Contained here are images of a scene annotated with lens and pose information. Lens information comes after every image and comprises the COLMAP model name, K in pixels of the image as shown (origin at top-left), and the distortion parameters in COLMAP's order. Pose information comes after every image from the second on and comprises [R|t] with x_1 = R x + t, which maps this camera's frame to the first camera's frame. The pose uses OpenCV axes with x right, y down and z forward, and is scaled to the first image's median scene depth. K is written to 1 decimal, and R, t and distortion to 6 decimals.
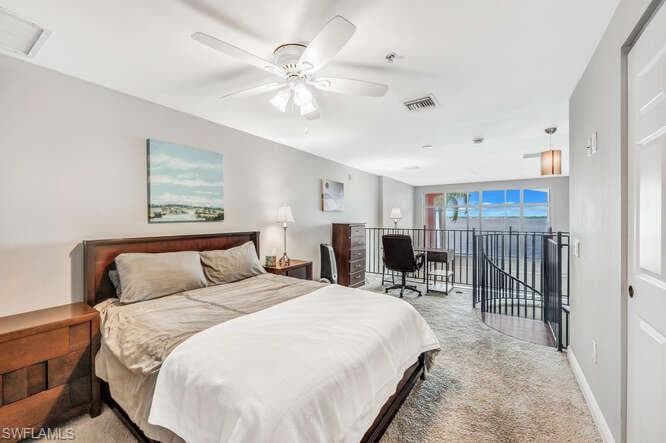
lens RADIAL K [[267.6, 0, 333.5], [0, 267.6, 219.2], [0, 0, 1]] dist [-0.000109, 0.000052]
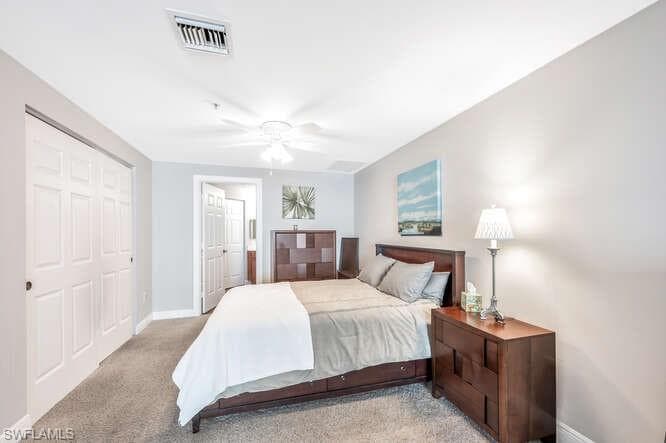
lens RADIAL K [[267.6, 0, 333.5], [0, 267.6, 219.2], [0, 0, 1]] dist [-0.000109, 0.000052]
pose [[-0.629393, -0.034336, -0.776329, 0.490393], [0.001795, 0.998956, -0.045638, -0.006324], [0.777085, -0.030118, -0.628674, 1.298527]]
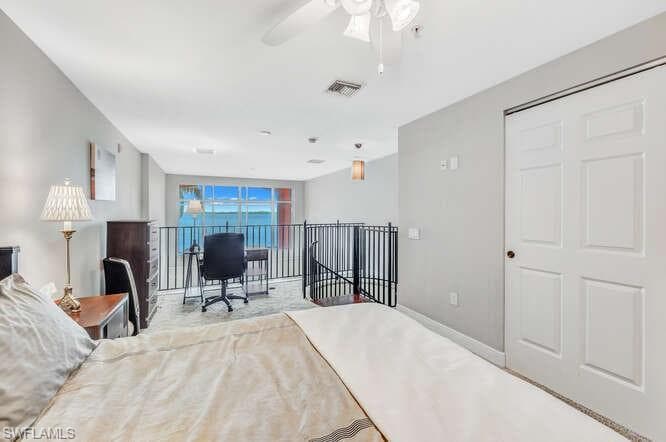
lens RADIAL K [[267.6, 0, 333.5], [0, 267.6, 218.7], [0, 0, 1]] dist [-0.000109, 0.000052]
pose [[0.511715, -0.015752, 0.859011, -0.406164], [0.003616, 0.999863, 0.016181, 0.002882], [-0.859148, -0.005174, 0.511701, 0.458040]]
